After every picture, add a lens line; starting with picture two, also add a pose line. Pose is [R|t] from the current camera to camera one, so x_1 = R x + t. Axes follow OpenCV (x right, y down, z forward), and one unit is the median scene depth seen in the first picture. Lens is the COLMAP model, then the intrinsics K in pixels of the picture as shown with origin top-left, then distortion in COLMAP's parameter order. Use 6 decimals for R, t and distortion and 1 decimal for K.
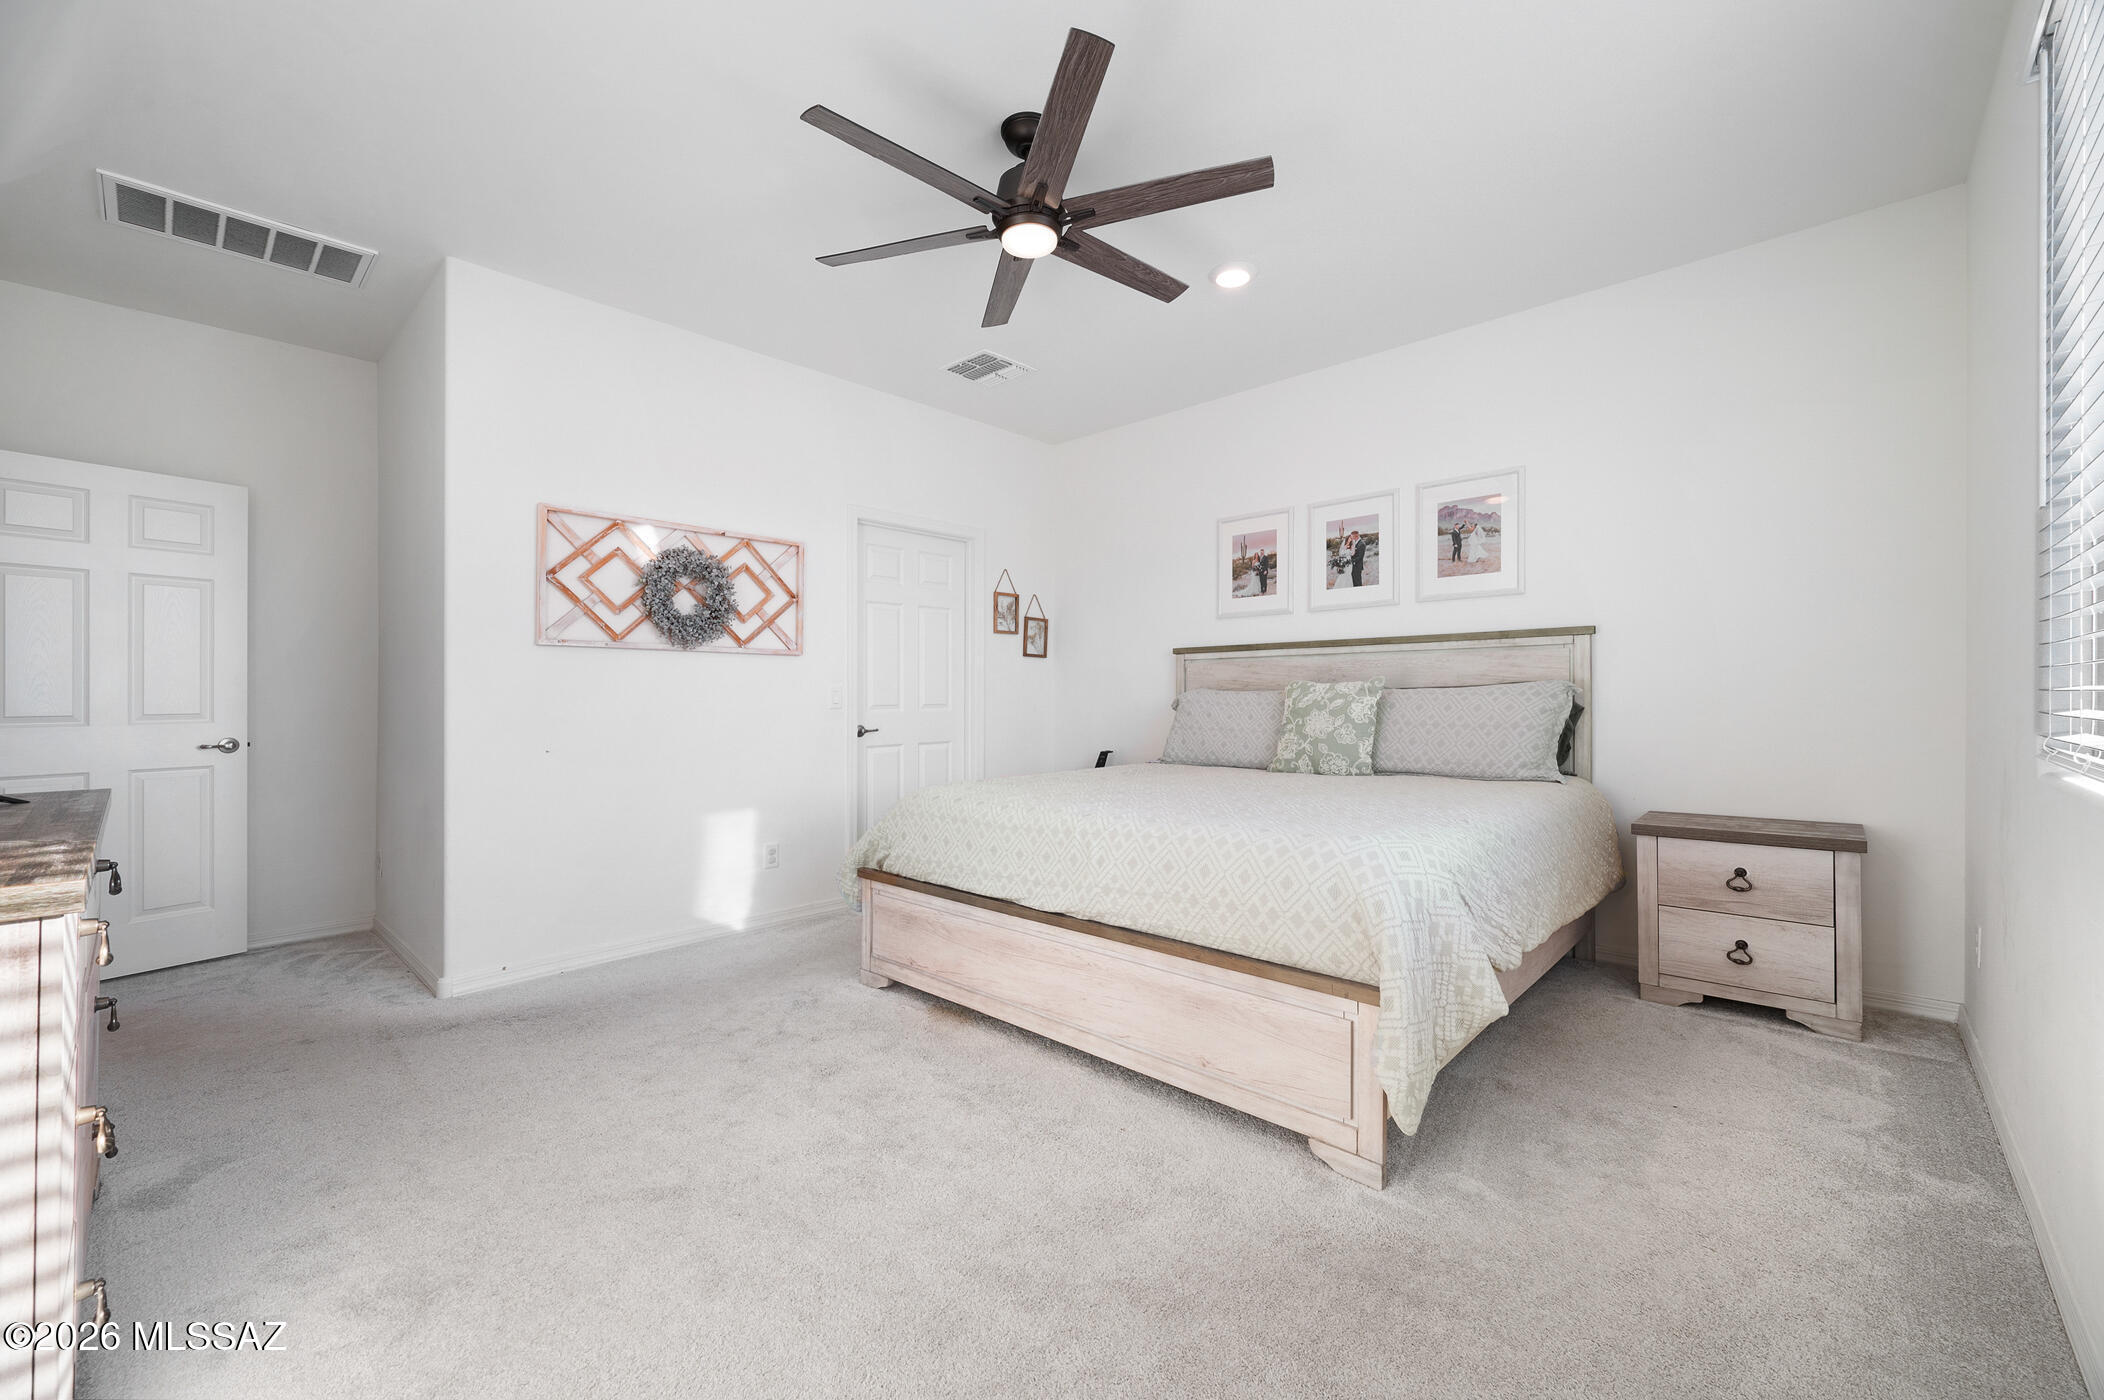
lens RADIAL K [[835.4, 0, 1060.0], [0, 835.4, 694.6], [0, 0, 1]] dist [-0.002955, 0.000159]
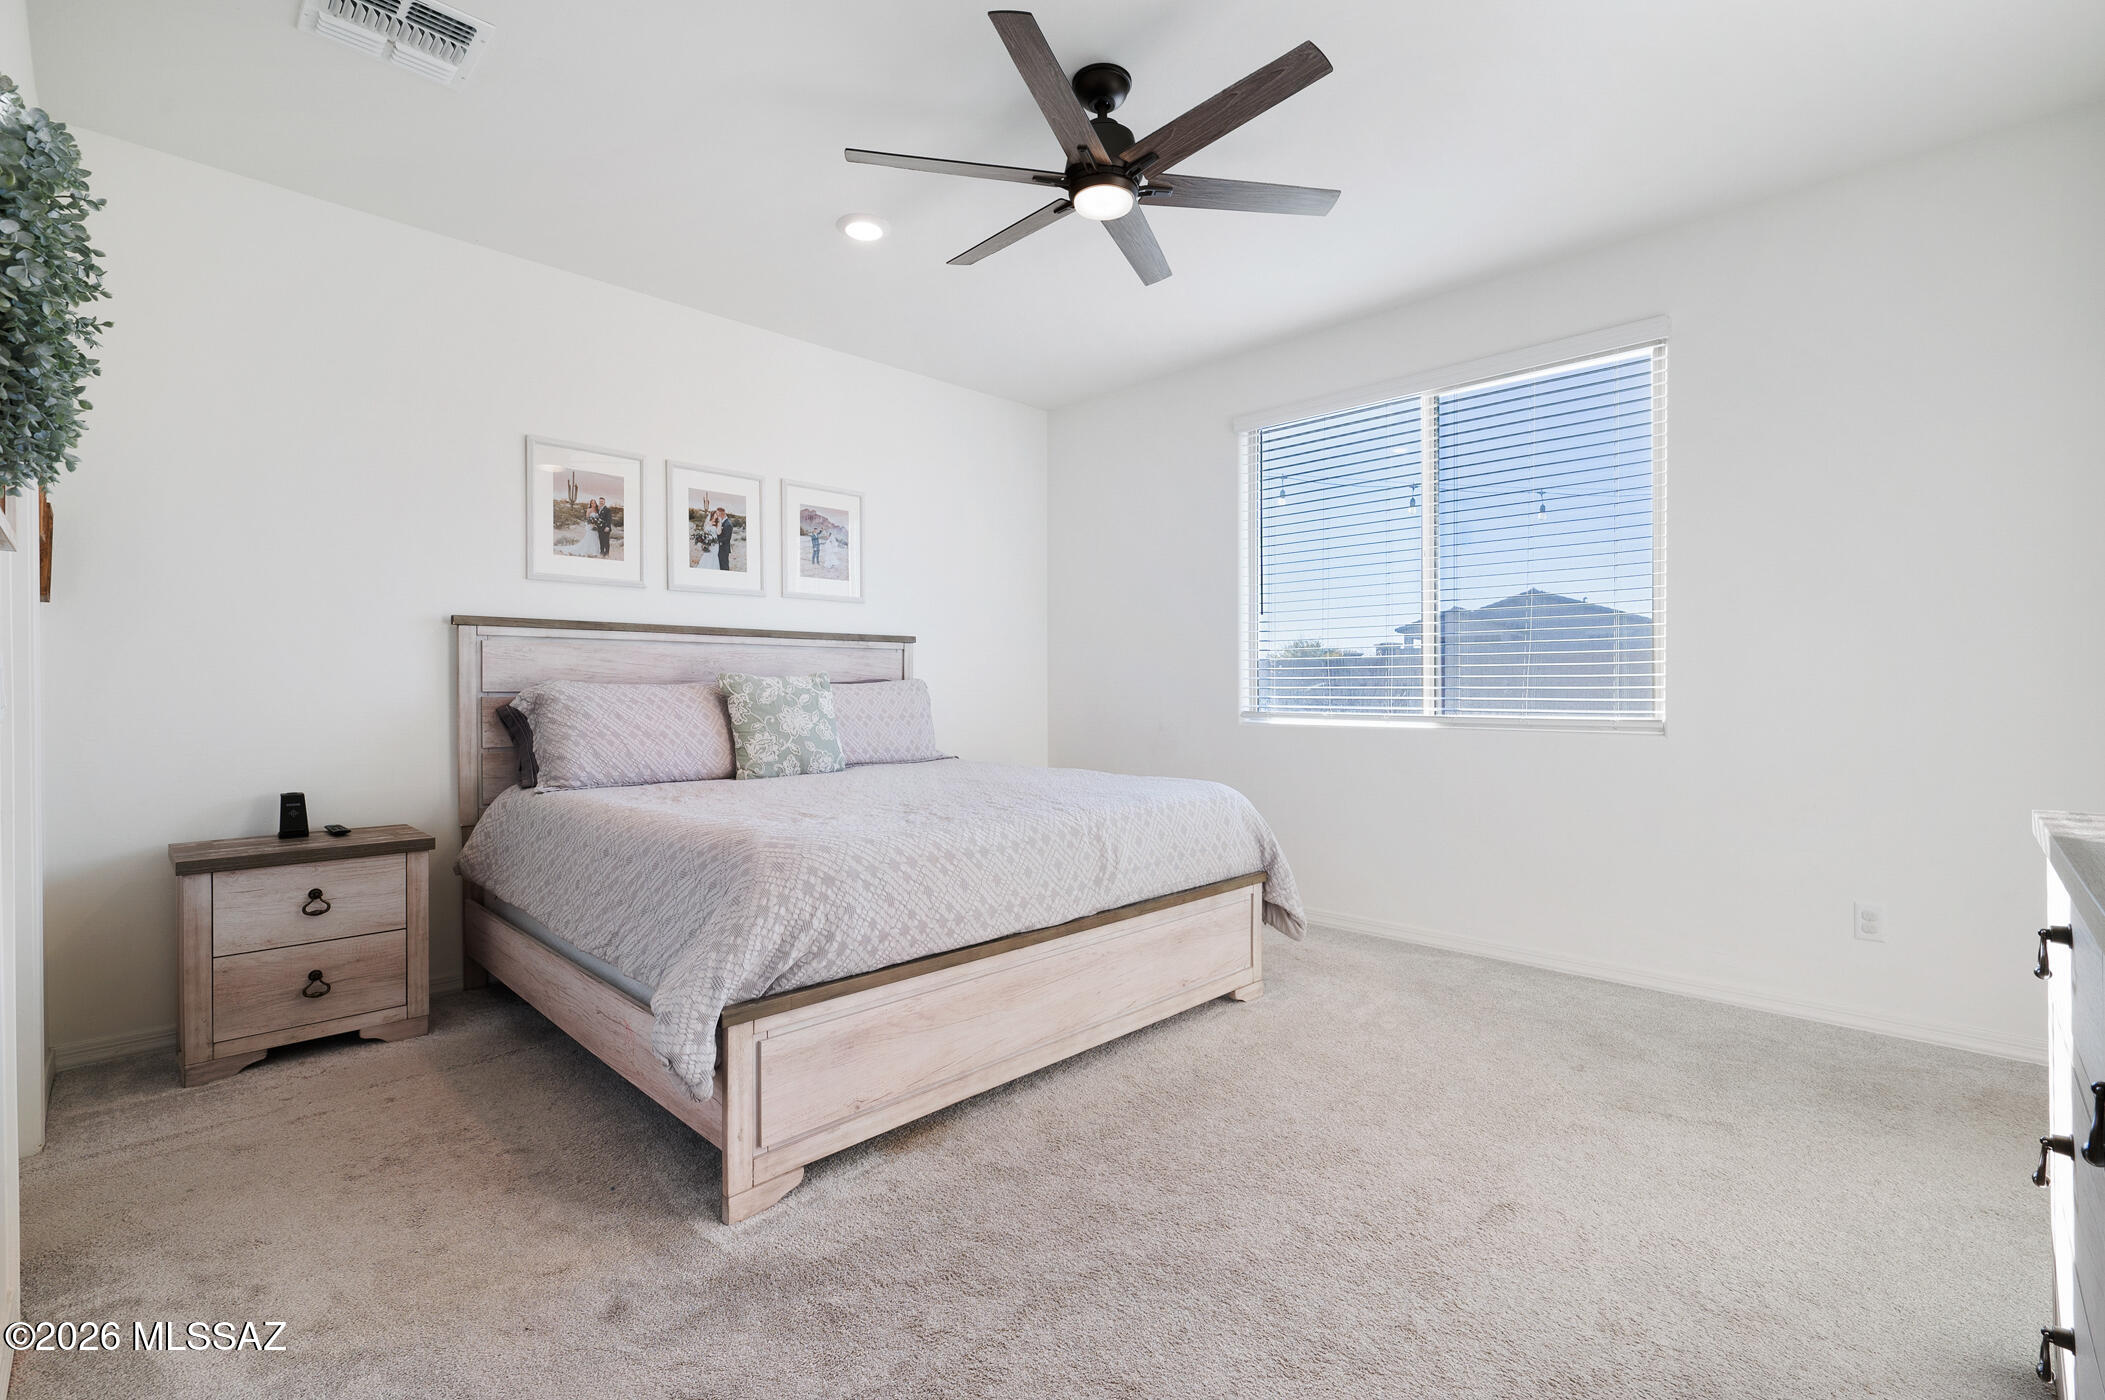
lens RADIAL K [[954.4, 0, 1060.8], [0, 954.4, 695.7], [0, 0, 1]] dist [0.005238, 0.000379]
pose [[0.022018, 0.000490, 0.999757, -0.751525], [0.001431, 0.999999, -0.000521, 0.008097], [-0.999757, 0.001442, 0.022017, 0.692123]]
